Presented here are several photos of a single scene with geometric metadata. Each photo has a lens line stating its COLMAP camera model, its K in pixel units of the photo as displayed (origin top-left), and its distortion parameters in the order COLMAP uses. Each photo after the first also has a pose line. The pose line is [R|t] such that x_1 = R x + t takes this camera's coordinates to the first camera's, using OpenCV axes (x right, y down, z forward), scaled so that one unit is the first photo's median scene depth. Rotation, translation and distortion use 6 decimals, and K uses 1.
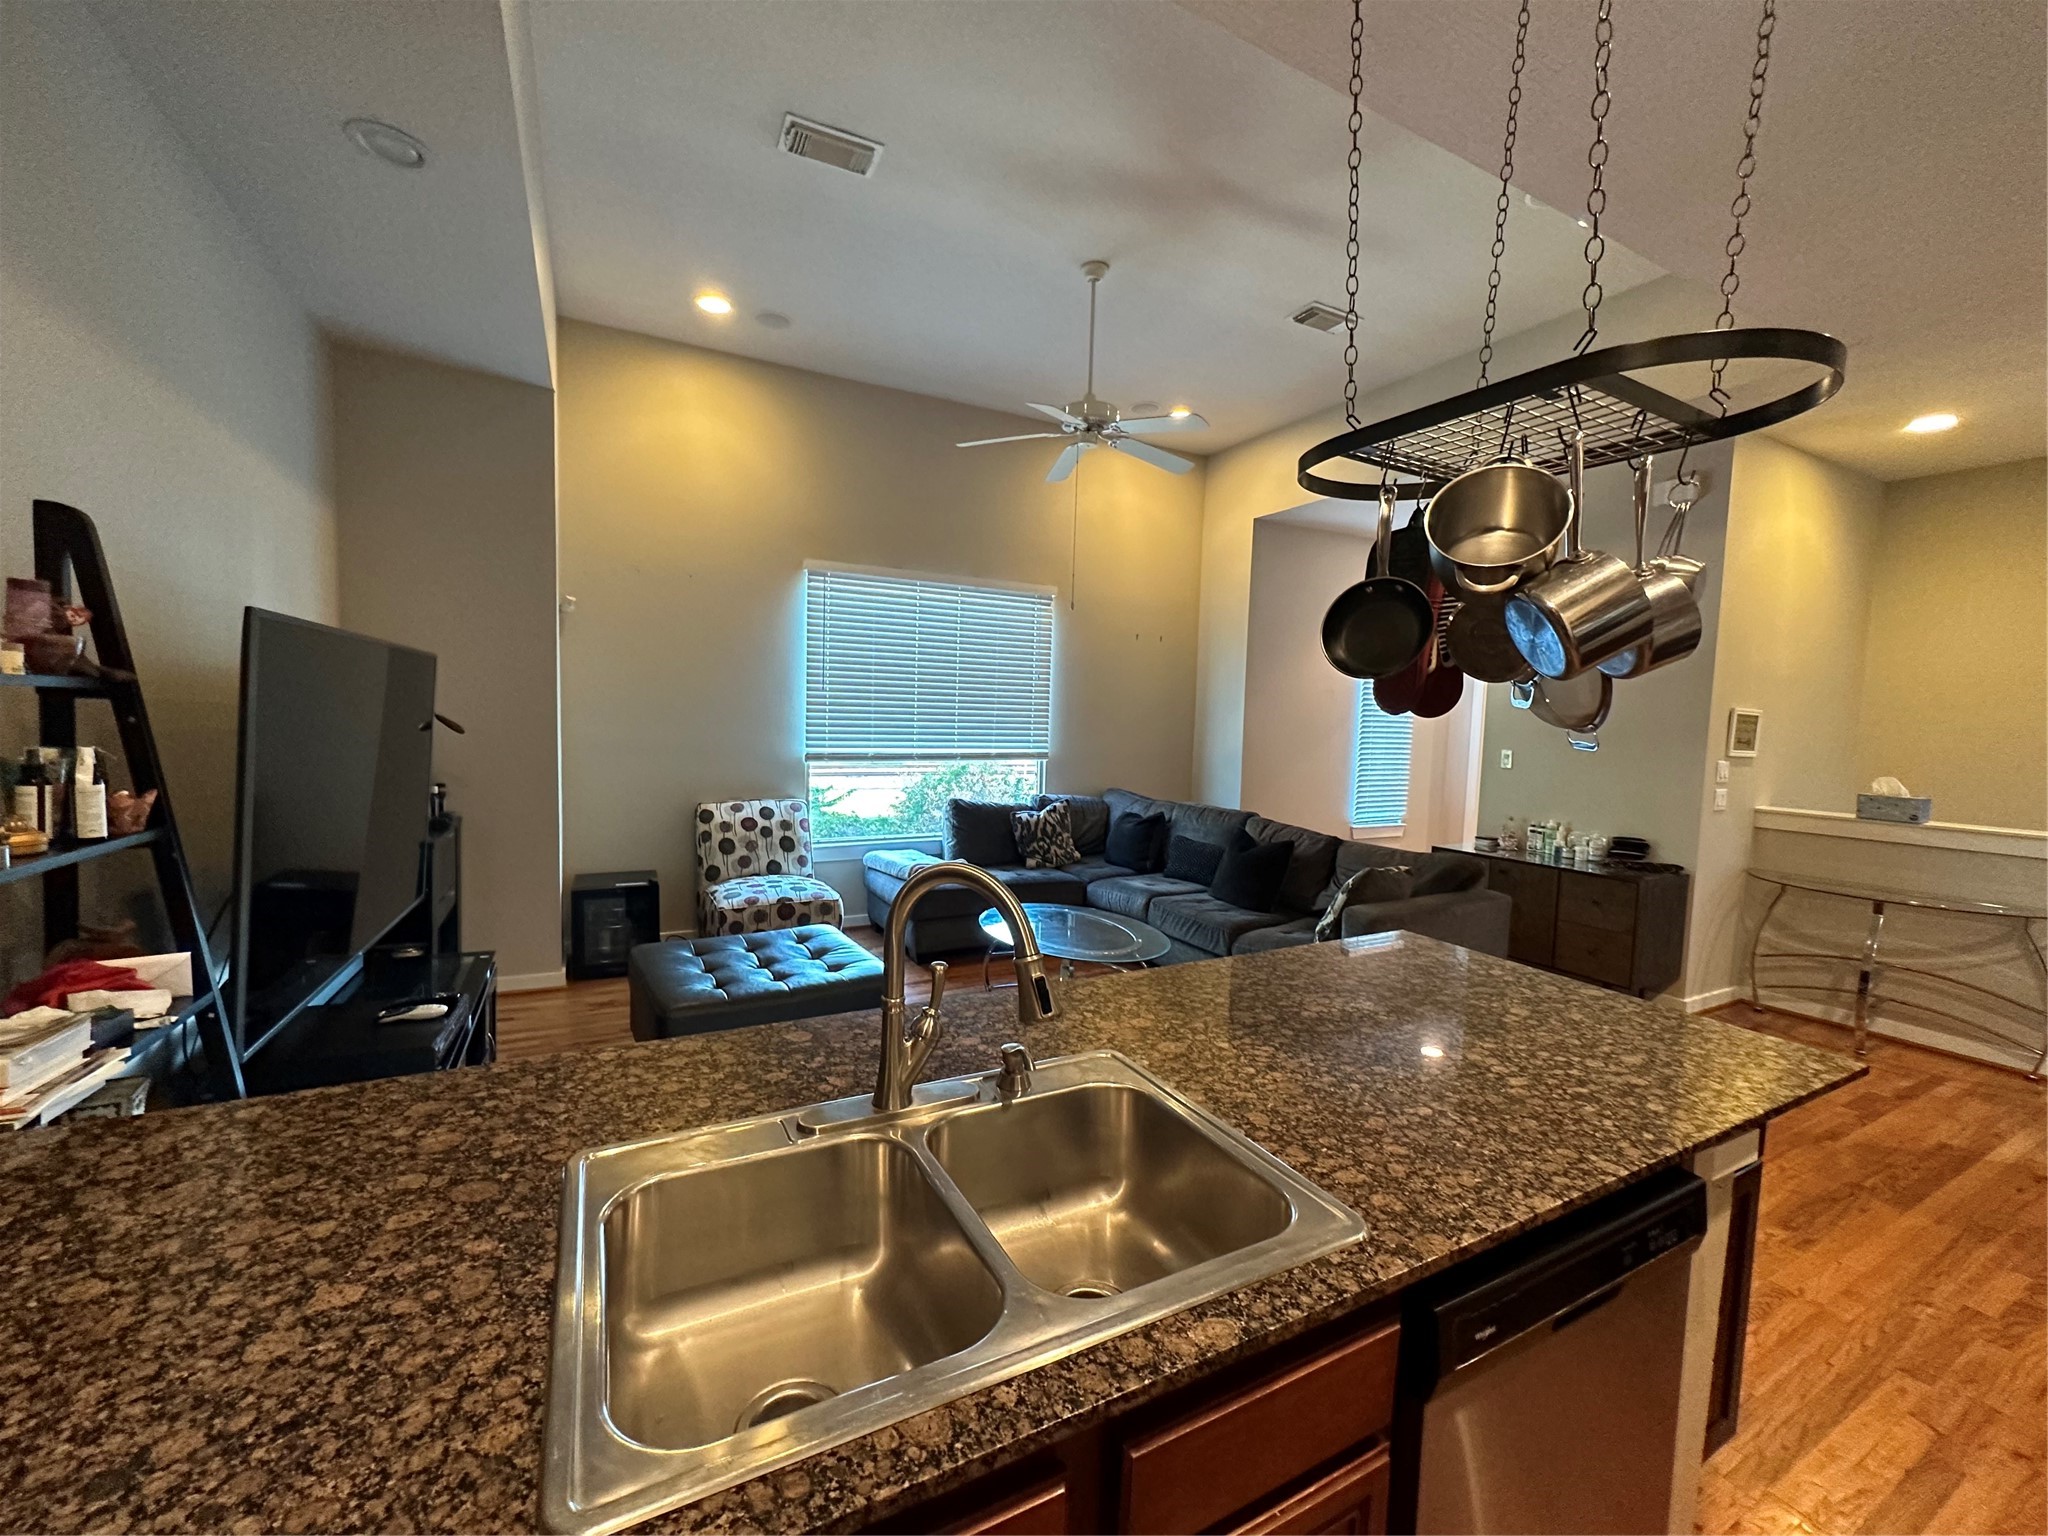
lens RADIAL K [[819.6, 0, 1026.4], [0, 819.6, 771.5], [0, 0, 1]] dist [-0.003136, 0.000005]
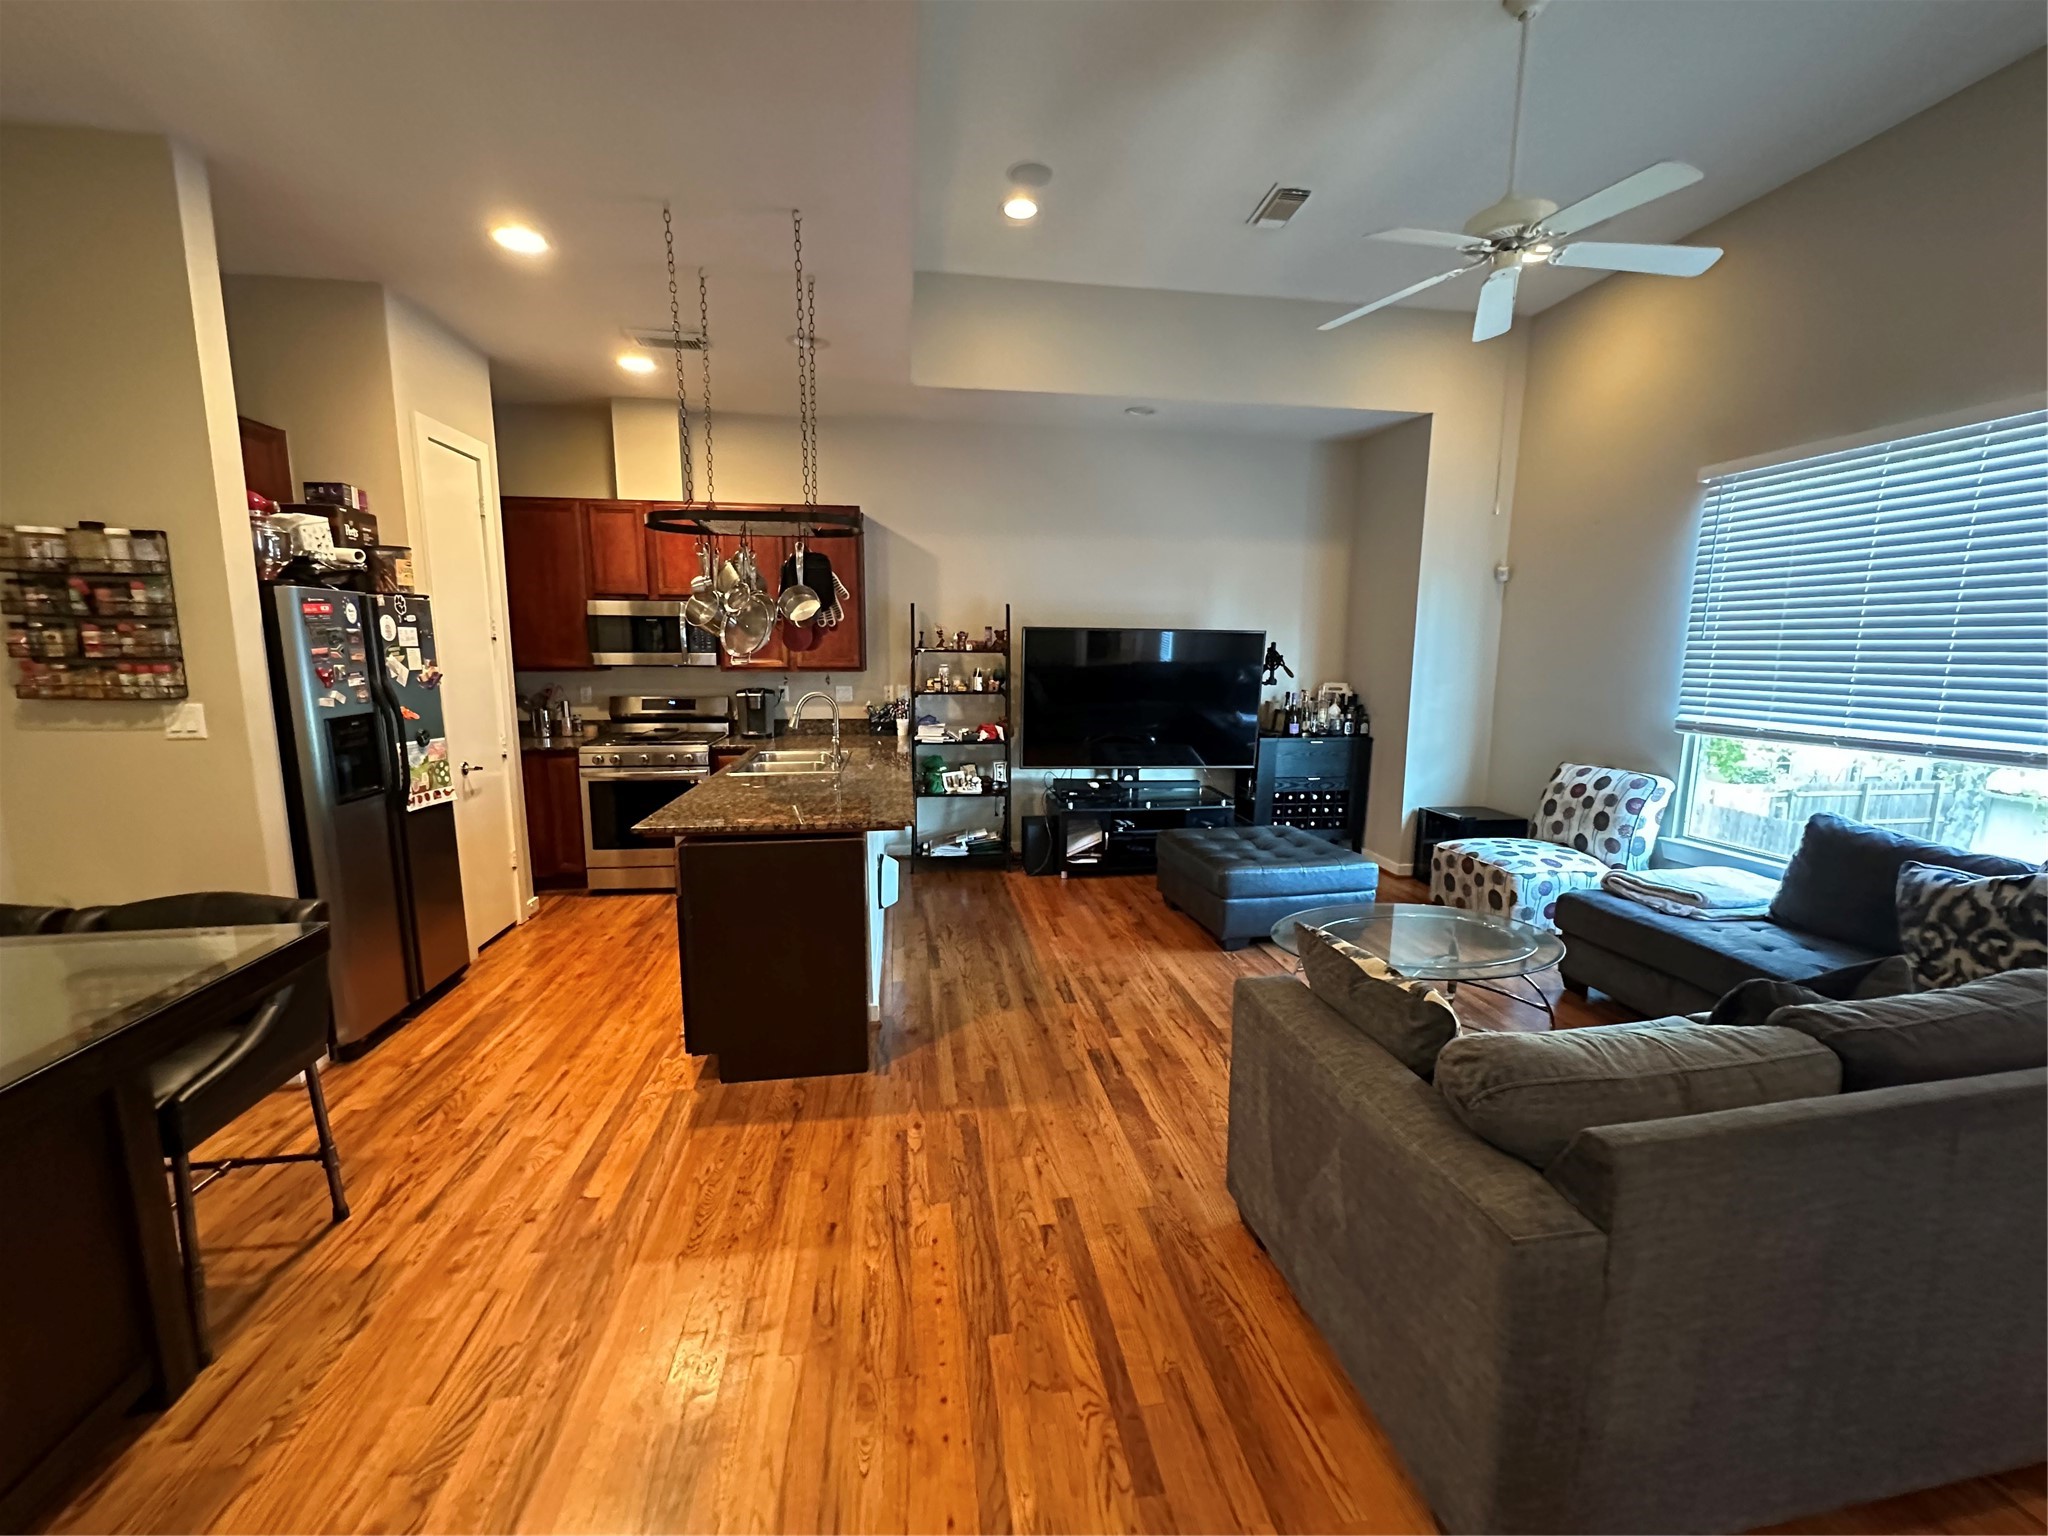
lens RADIAL K [[819.6, 0, 1026.4], [0, 819.6, 771.5], [0, 0, 1]] dist [-0.003136, 0.000005]
pose [[-0.331961, 0.110928, -0.936748, 0.754538], [-0.085284, 0.985465, 0.146920, -0.040120], [0.939430, 0.128661, -0.317676, 0.740902]]
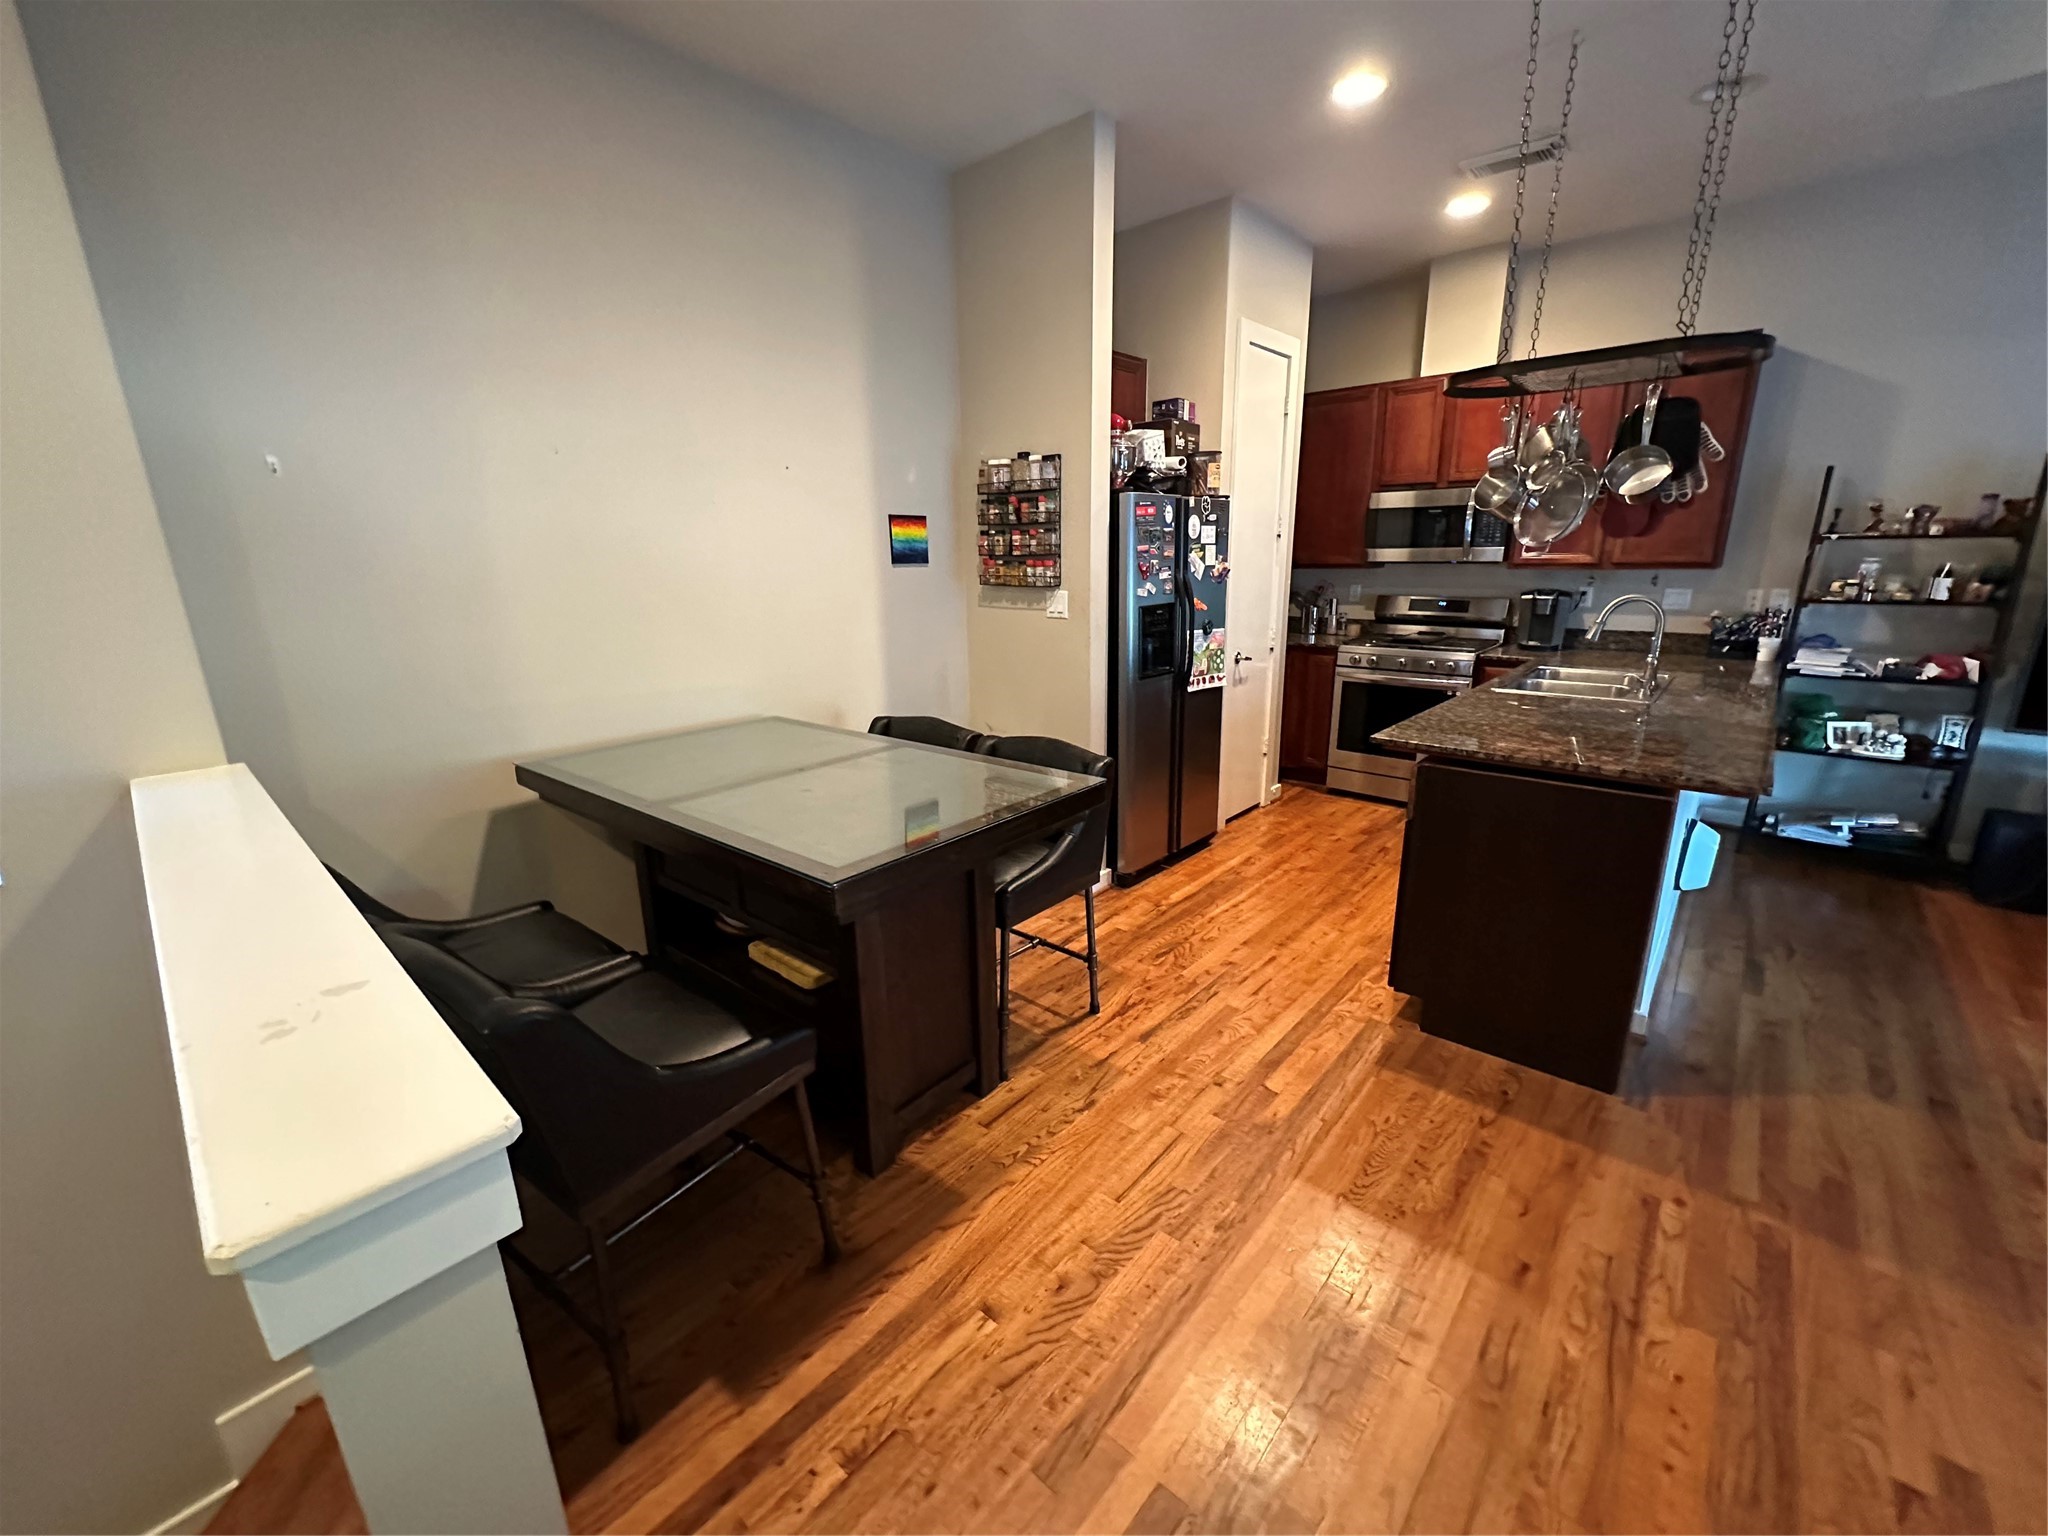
lens RADIAL K [[819.4, 0, 1024.8], [0, 819.4, 770.3], [0, 0, 1]] dist [-0.002607, 0.000330]
pose [[-0.936708, 0.076467, -0.341659, 0.708106], [-0.037279, 0.948526, 0.314497, -0.031678], [0.348121, 0.307329, -0.885642, 0.704449]]
